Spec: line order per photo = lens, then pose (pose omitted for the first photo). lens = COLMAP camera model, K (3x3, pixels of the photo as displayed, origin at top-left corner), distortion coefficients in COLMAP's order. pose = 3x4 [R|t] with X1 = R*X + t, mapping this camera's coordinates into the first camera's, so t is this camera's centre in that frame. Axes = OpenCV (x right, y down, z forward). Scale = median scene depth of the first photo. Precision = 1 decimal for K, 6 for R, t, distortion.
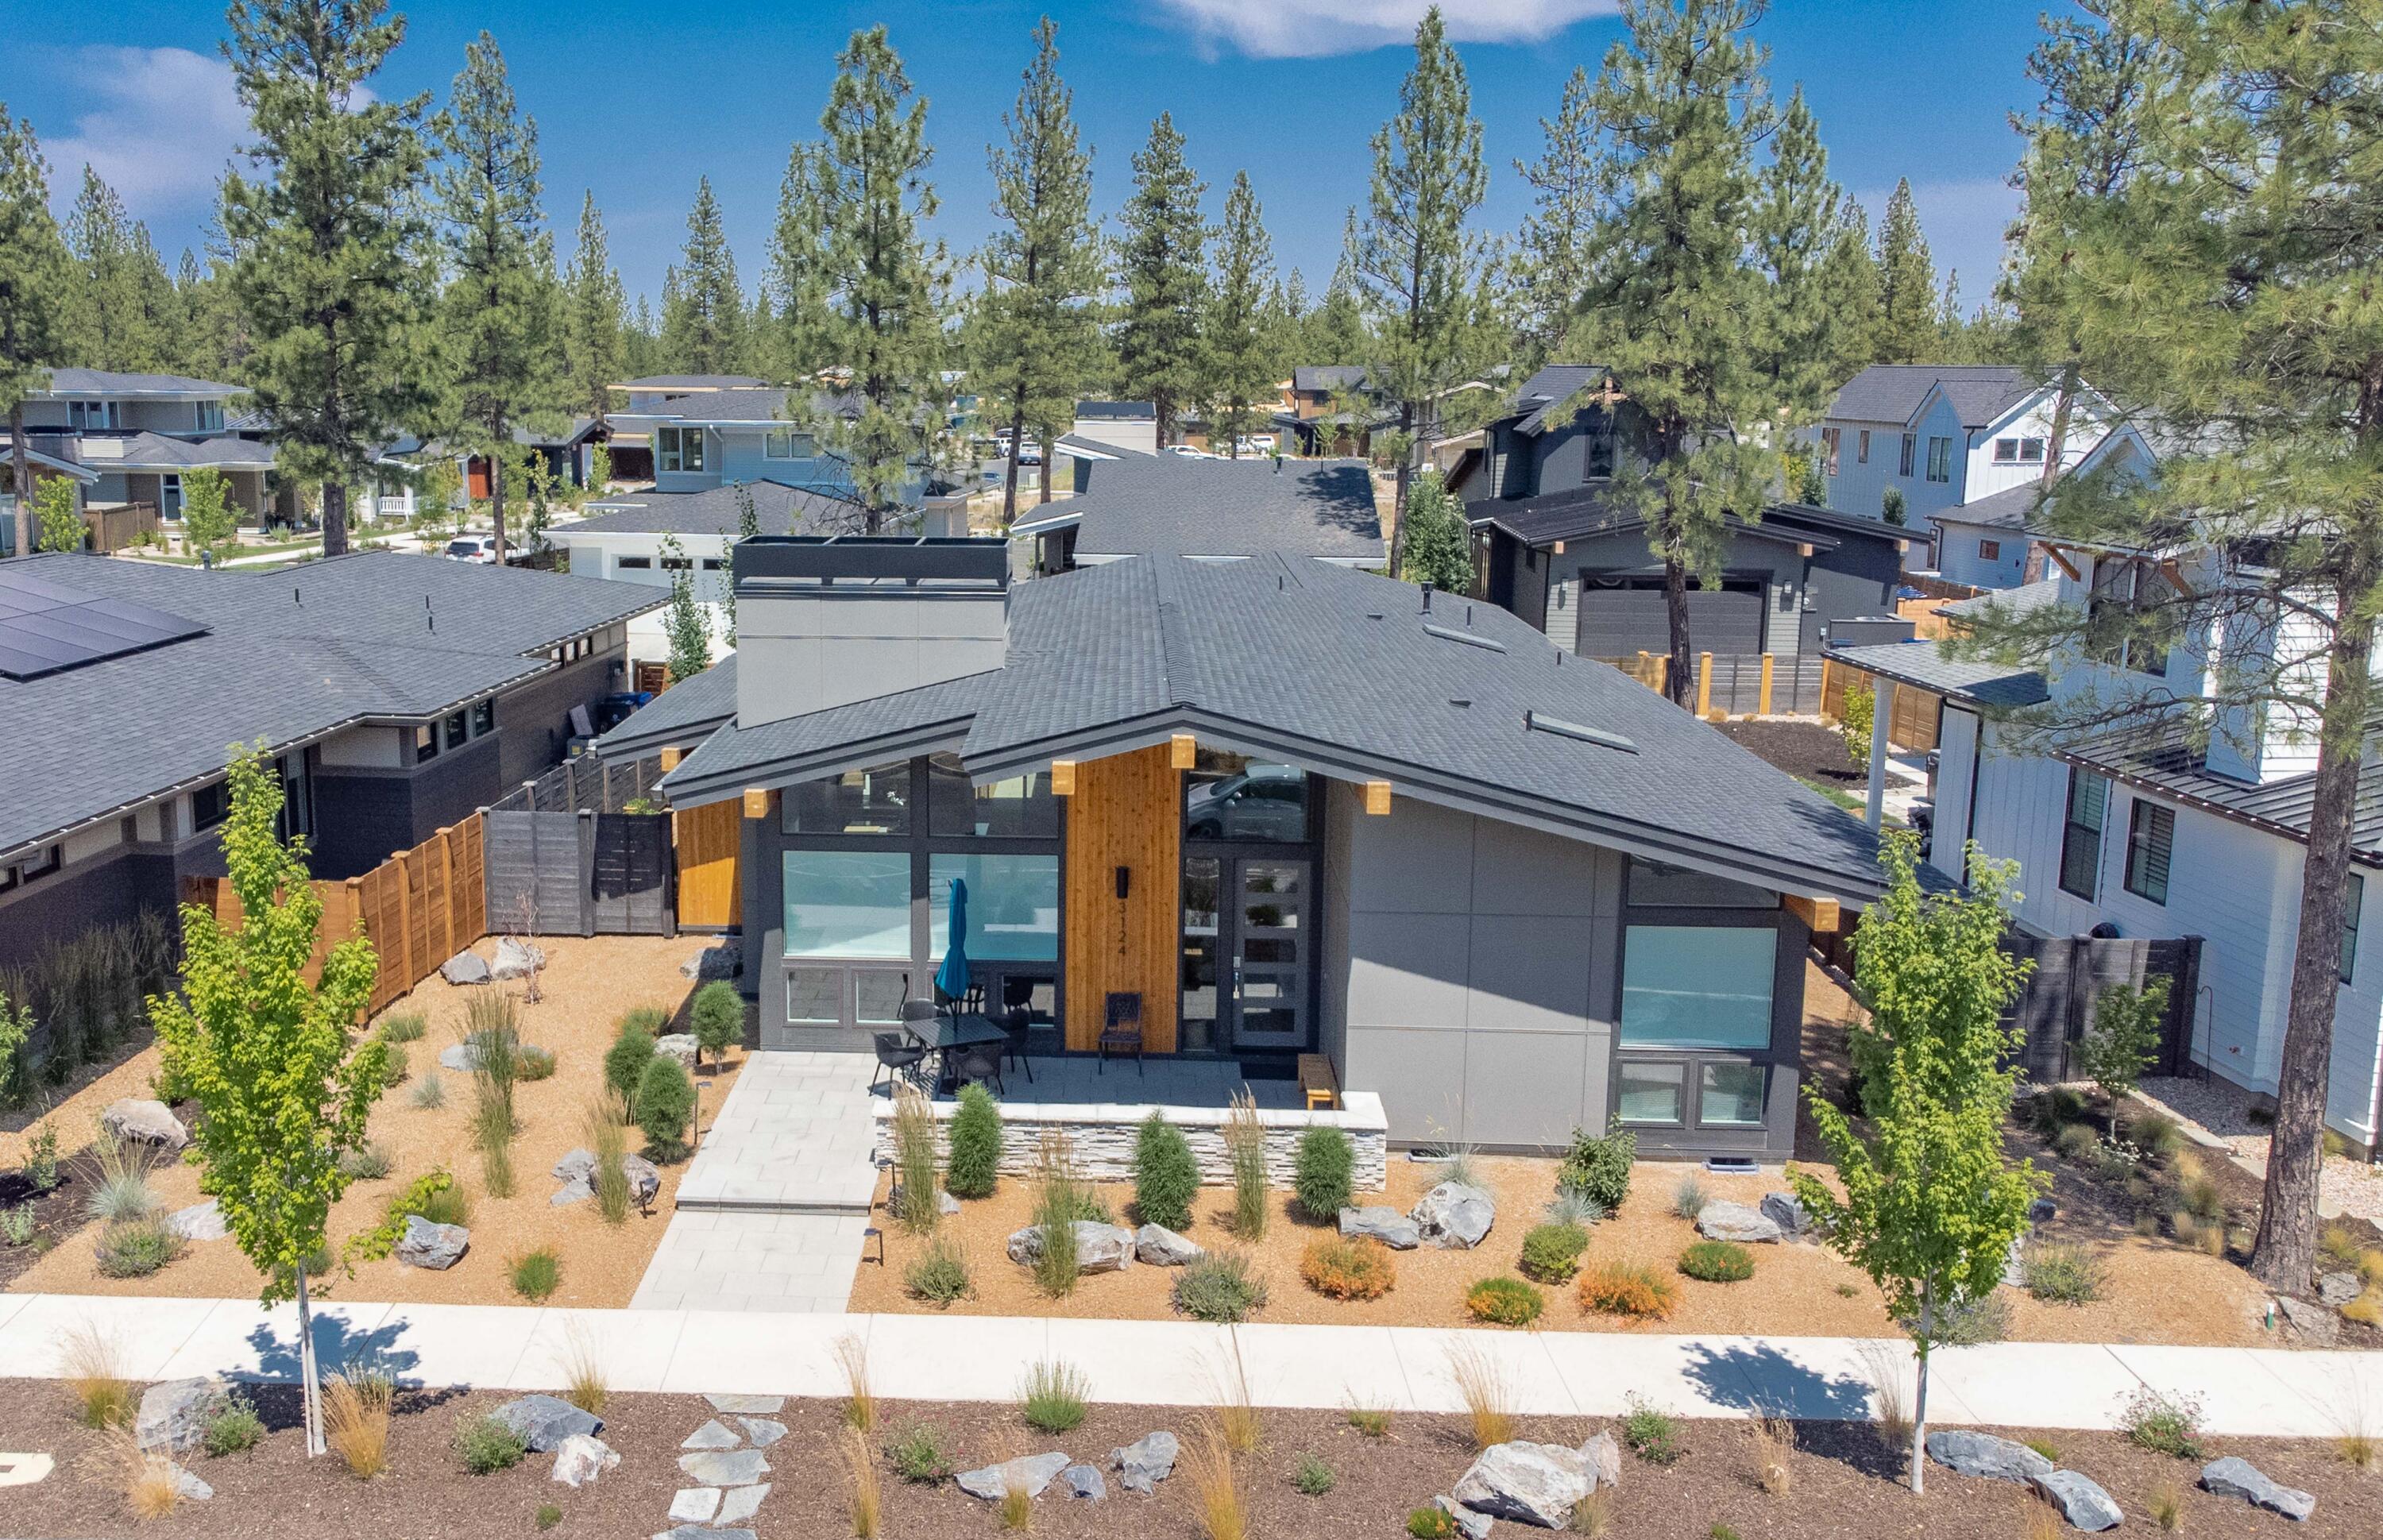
lens RADIAL K [[2137.1, 0, 1177.8], [0, 2137.1, 761.2], [0, 0, 1]] dist [0.048446, -0.004998]
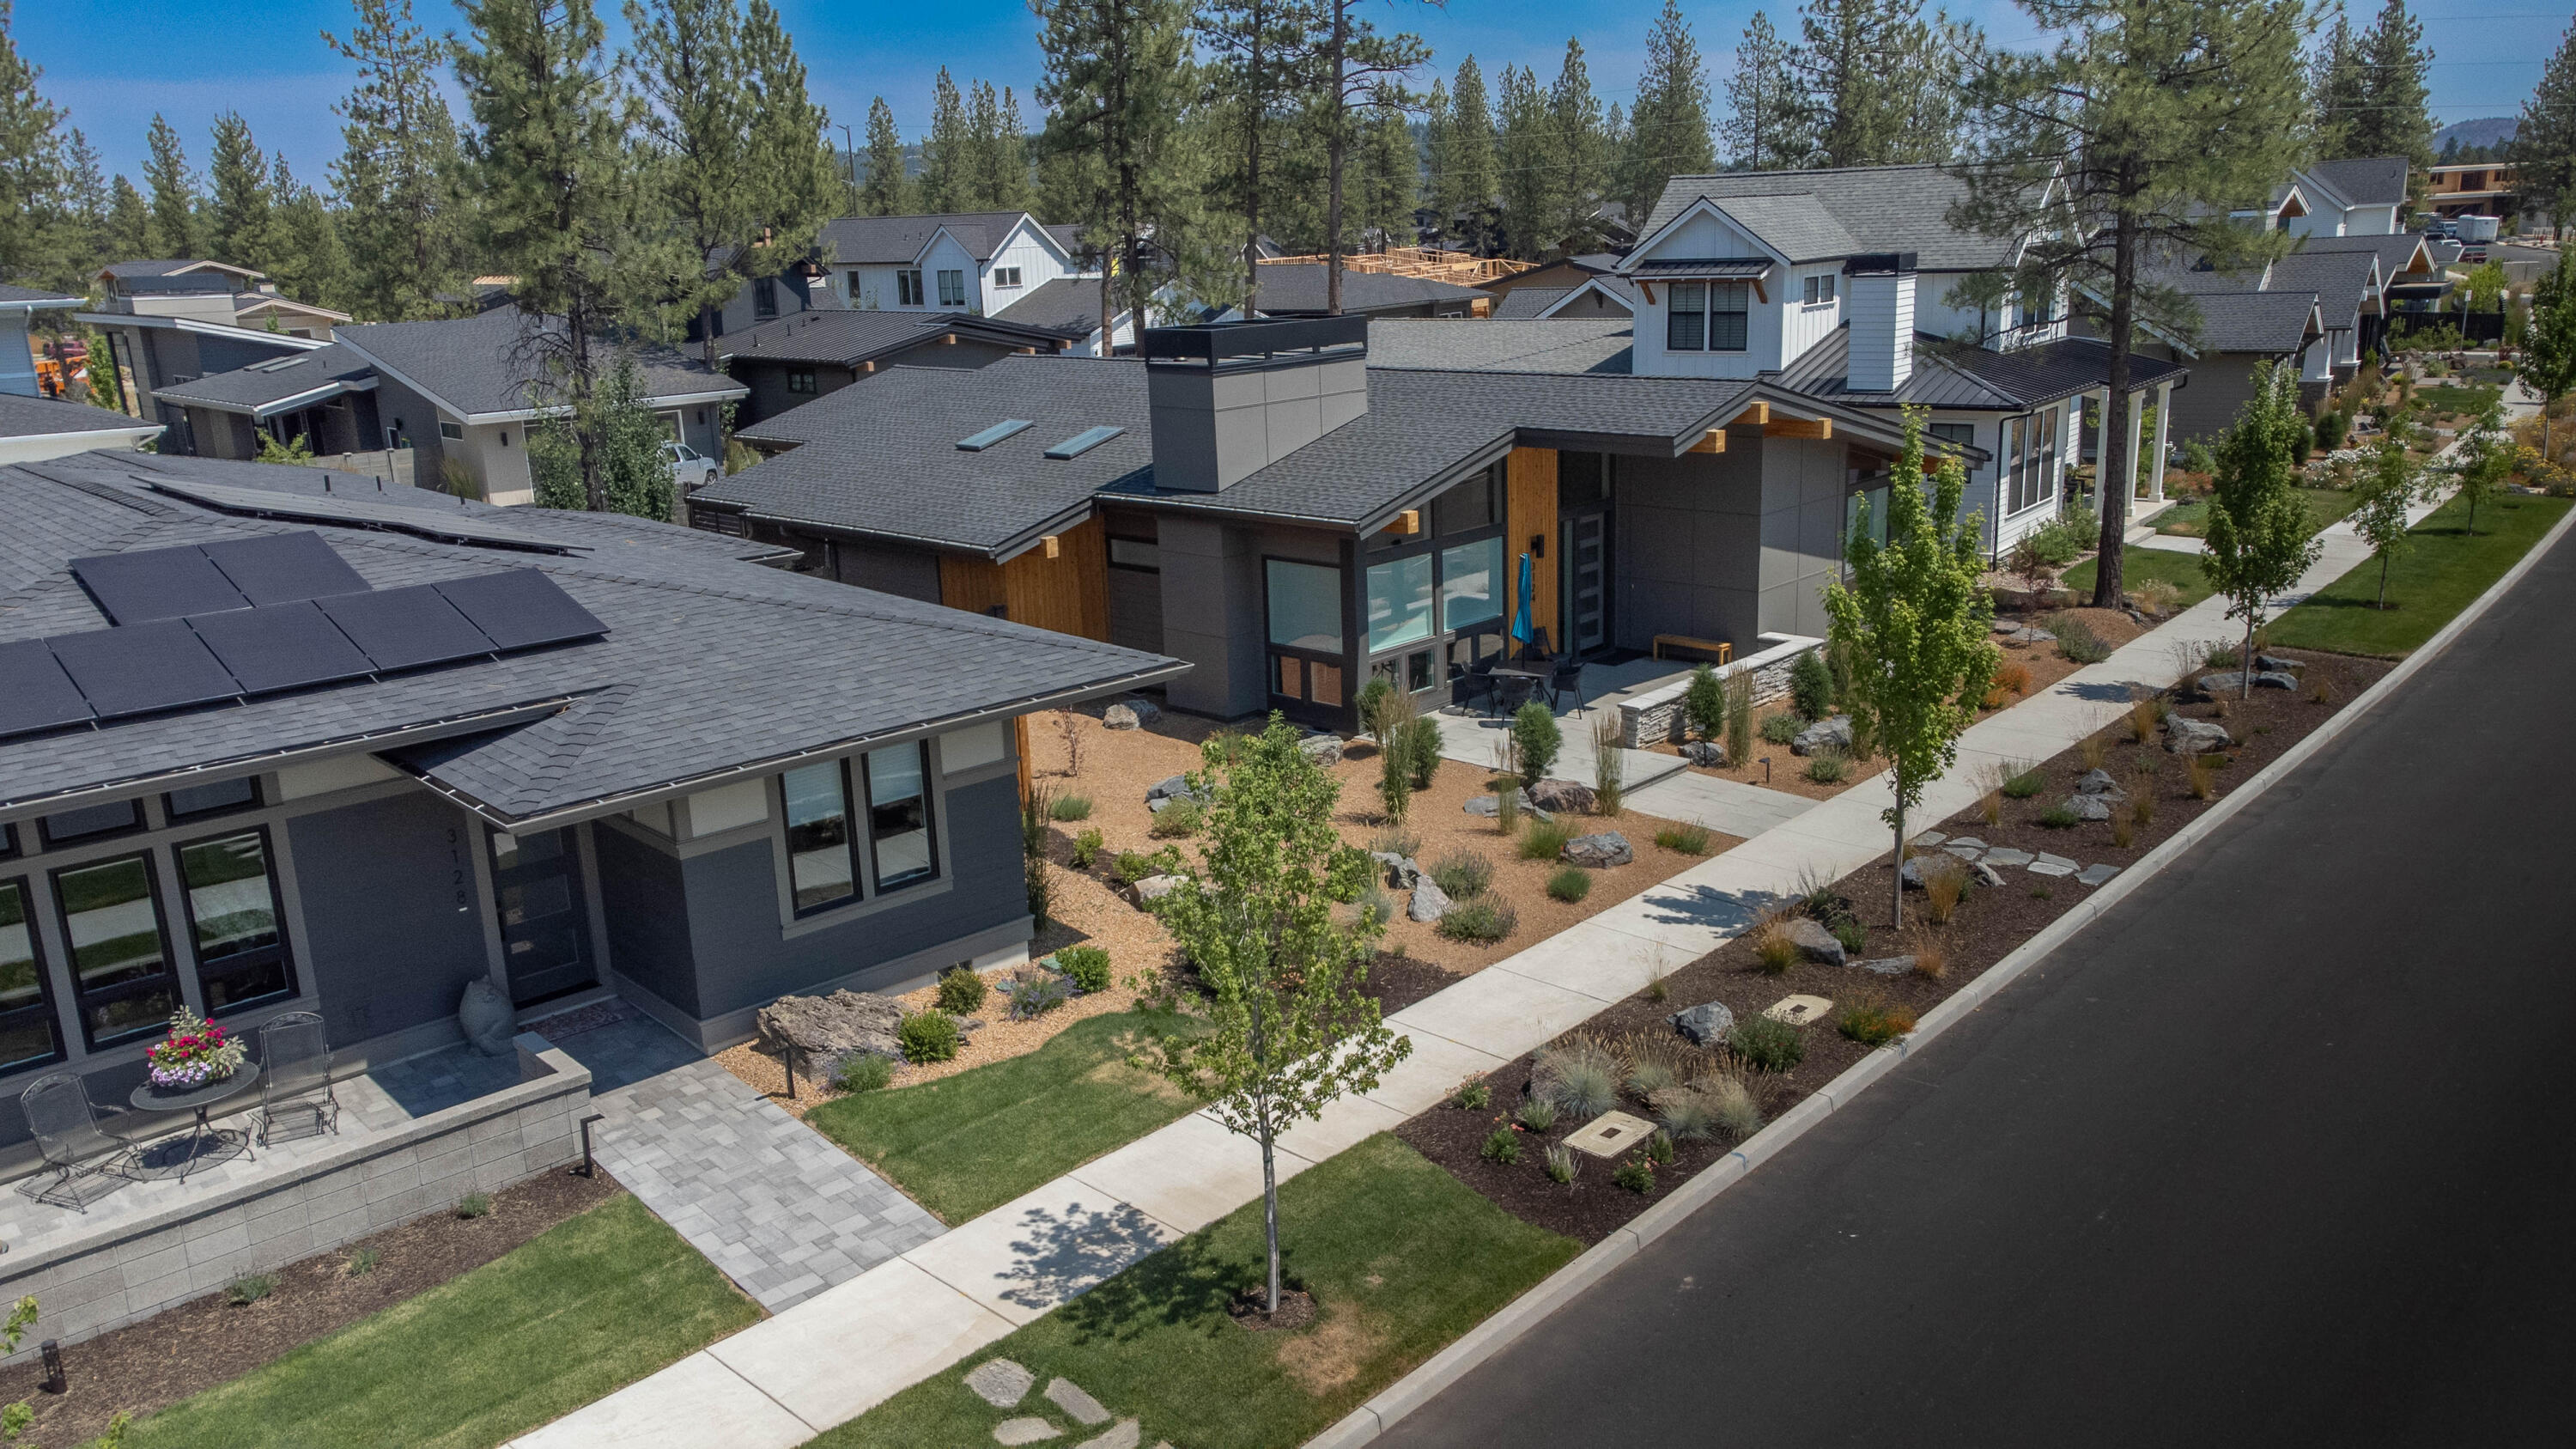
lens RADIAL K [[1796.2, 0, 1279.5], [0, 1796.2, 721.3], [0, 0, 1]] dist [0.040277, 0.018048]
pose [[0.675098, -0.228156, 0.701561, -0.963541], [0.175882, 0.973330, 0.147291, -0.033292], [-0.716455, 0.023956, 0.697222, 0.311337]]
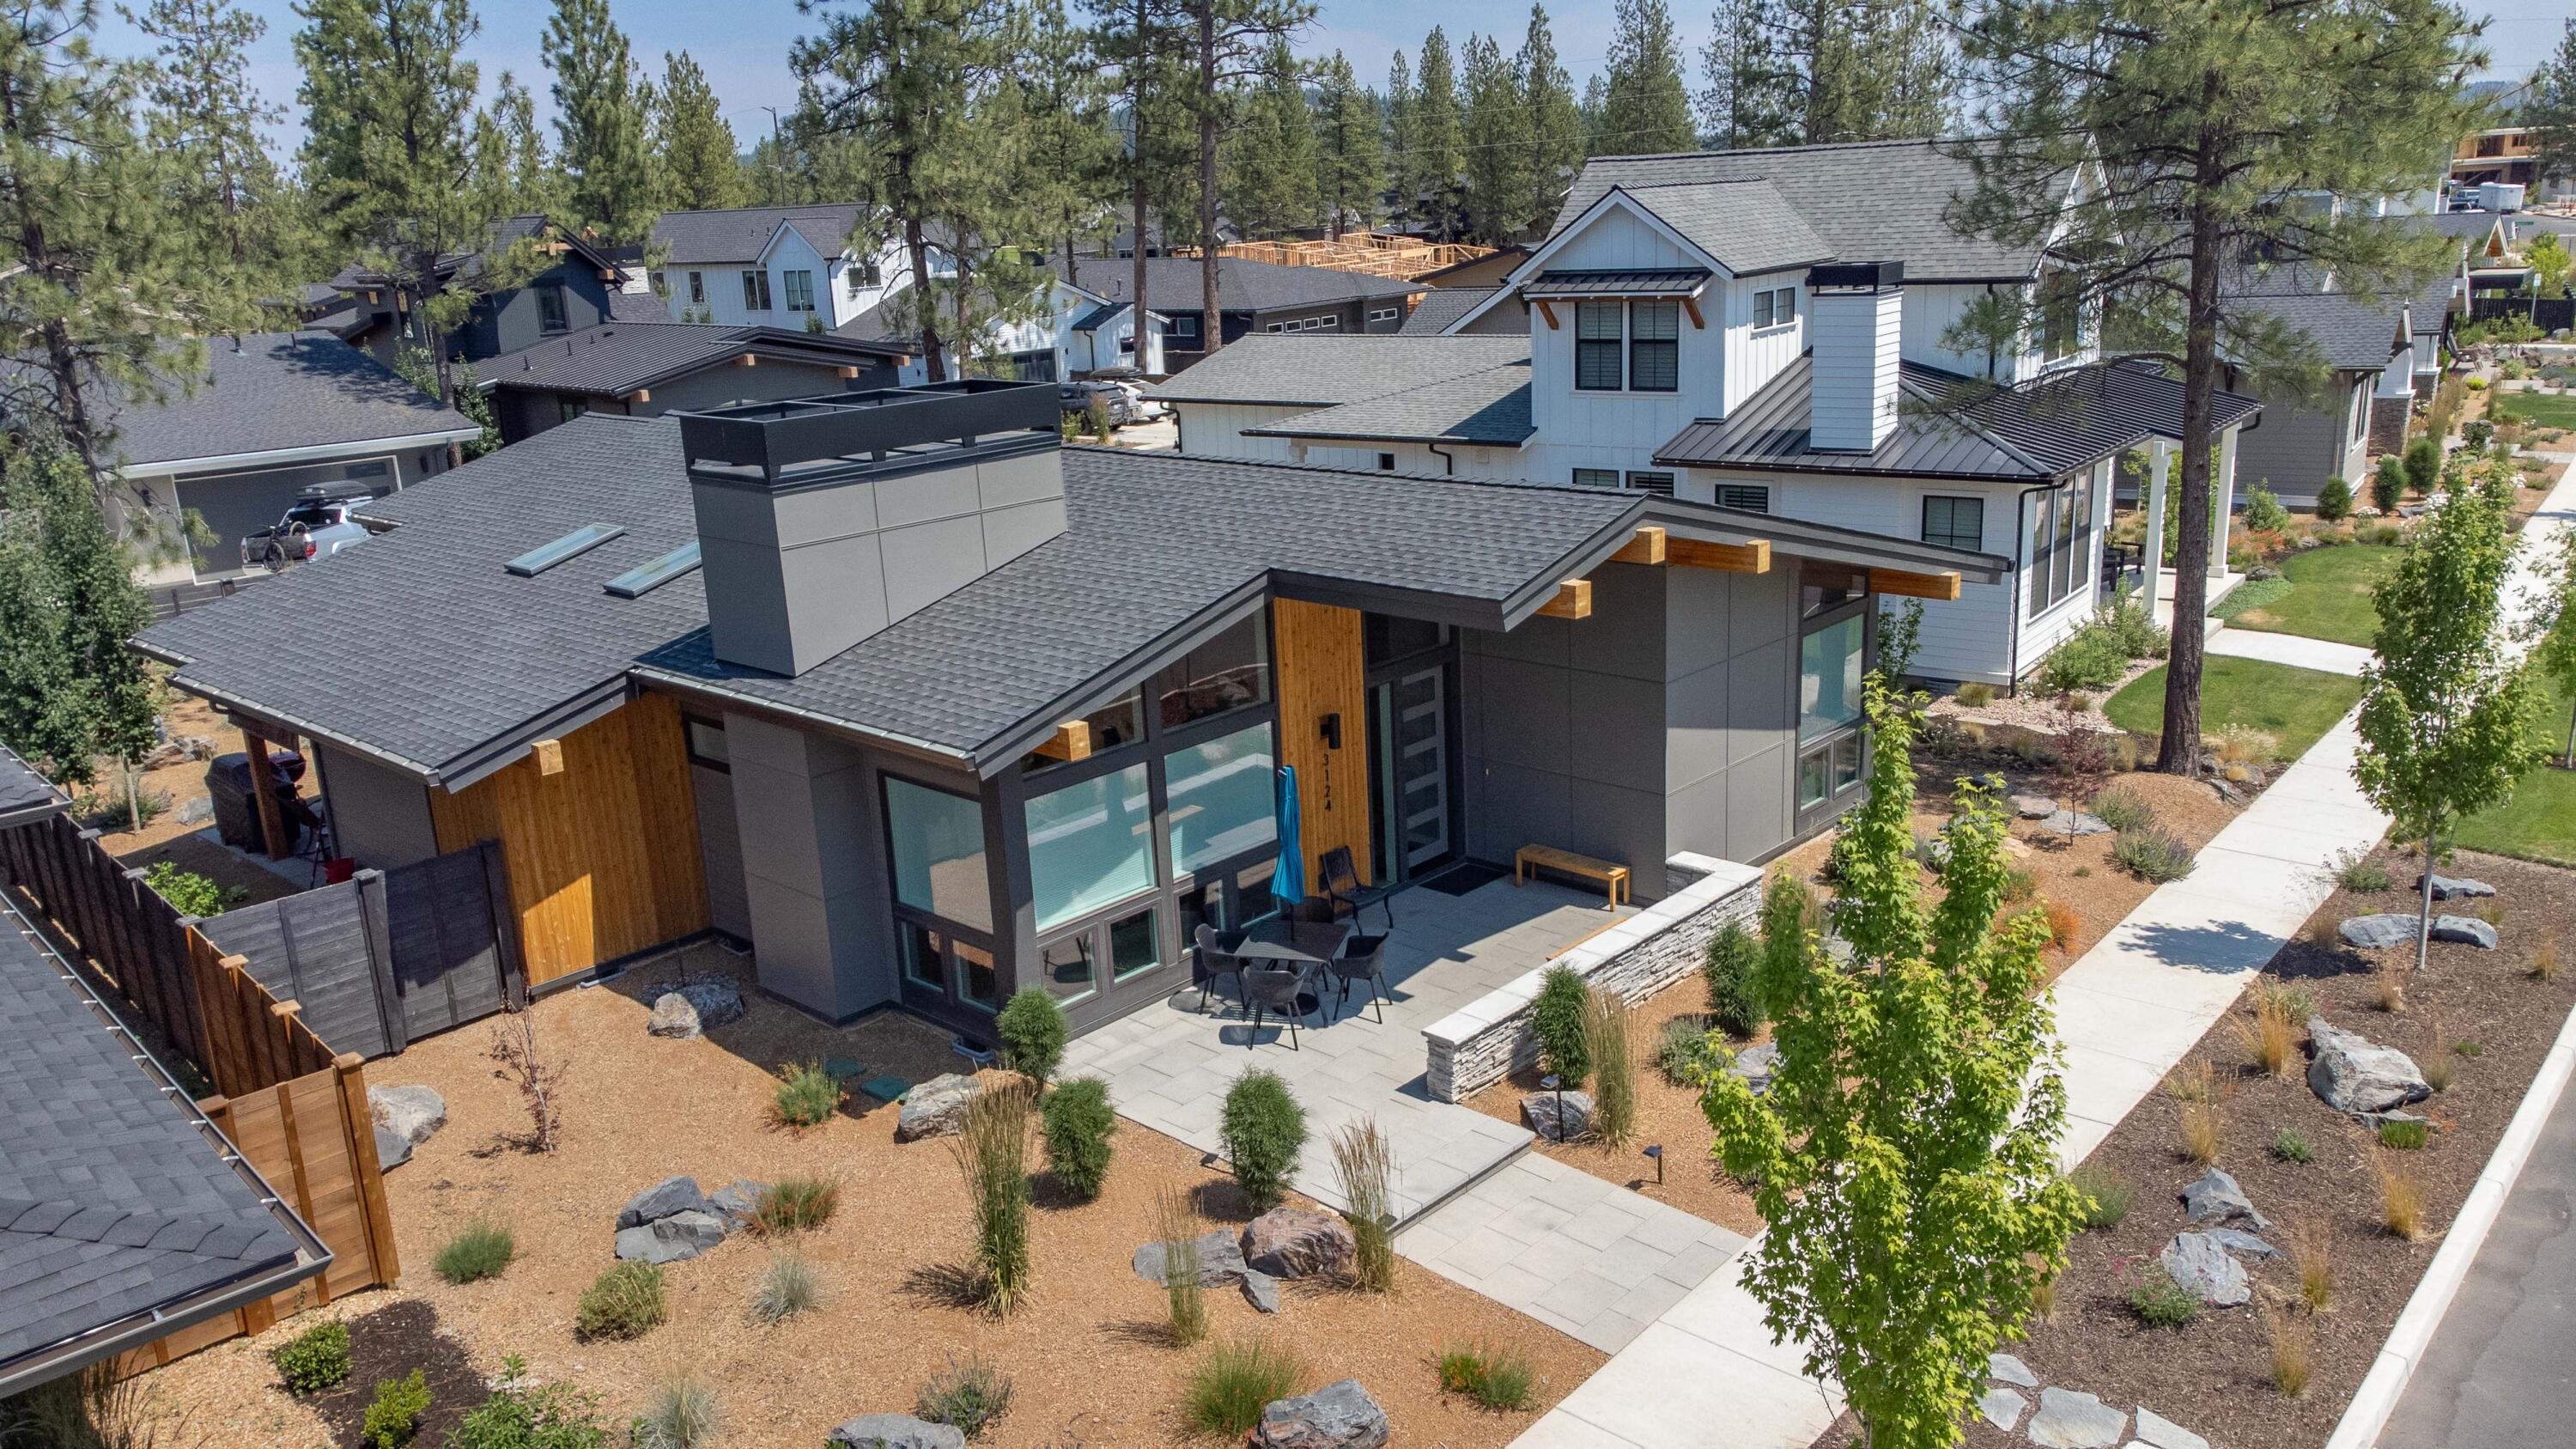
lens RADIAL K [[1796.2, 0, 1275.0], [0, 1796.2, 721.0], [0, 0, 1]] dist [0.040277, 0.018048]
pose [[0.671878, -0.243554, 0.699472, -0.564720], [0.187153, 0.969569, 0.157830, -0.071147], [-0.716627, 0.024865, 0.697014, 0.481302]]
